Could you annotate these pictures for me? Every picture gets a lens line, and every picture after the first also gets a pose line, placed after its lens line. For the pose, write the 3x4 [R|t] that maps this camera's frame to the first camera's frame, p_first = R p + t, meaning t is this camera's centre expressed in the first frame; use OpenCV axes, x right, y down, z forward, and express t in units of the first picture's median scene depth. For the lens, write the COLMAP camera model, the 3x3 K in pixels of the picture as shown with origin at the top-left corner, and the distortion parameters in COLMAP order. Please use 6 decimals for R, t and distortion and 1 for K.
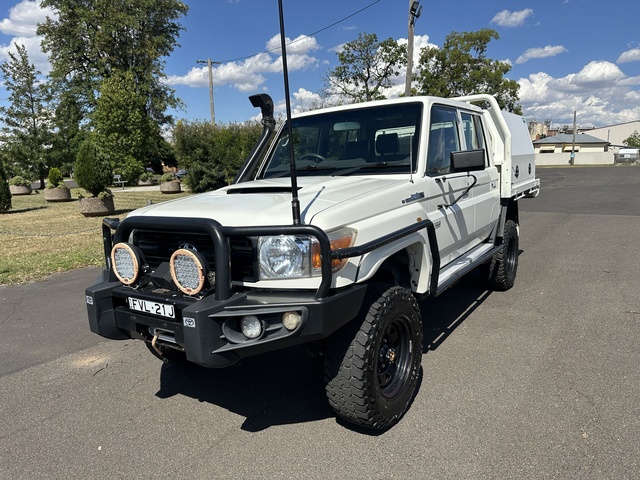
lens RADIAL K [[451.2, 0, 324.0], [0, 451.2, 238.0], [0, 0, 1]] dist [0.035539, -0.077171]
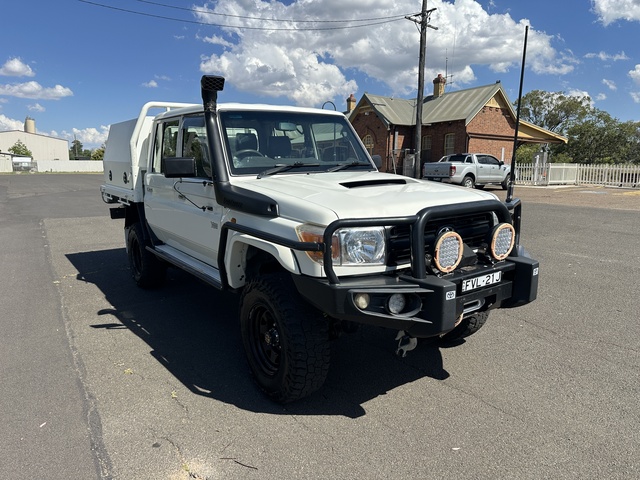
lens RADIAL K [[451.2, 0, 324.0], [0, 451.2, 238.0], [0, 0, 1]] dist [0.035539, -0.077171]
pose [[0.340220, -0.118613, 0.932835, -1.234975], [0.136871, 0.987695, 0.075669, -0.075451], [-0.930331, 0.101934, 0.352268, 0.753234]]
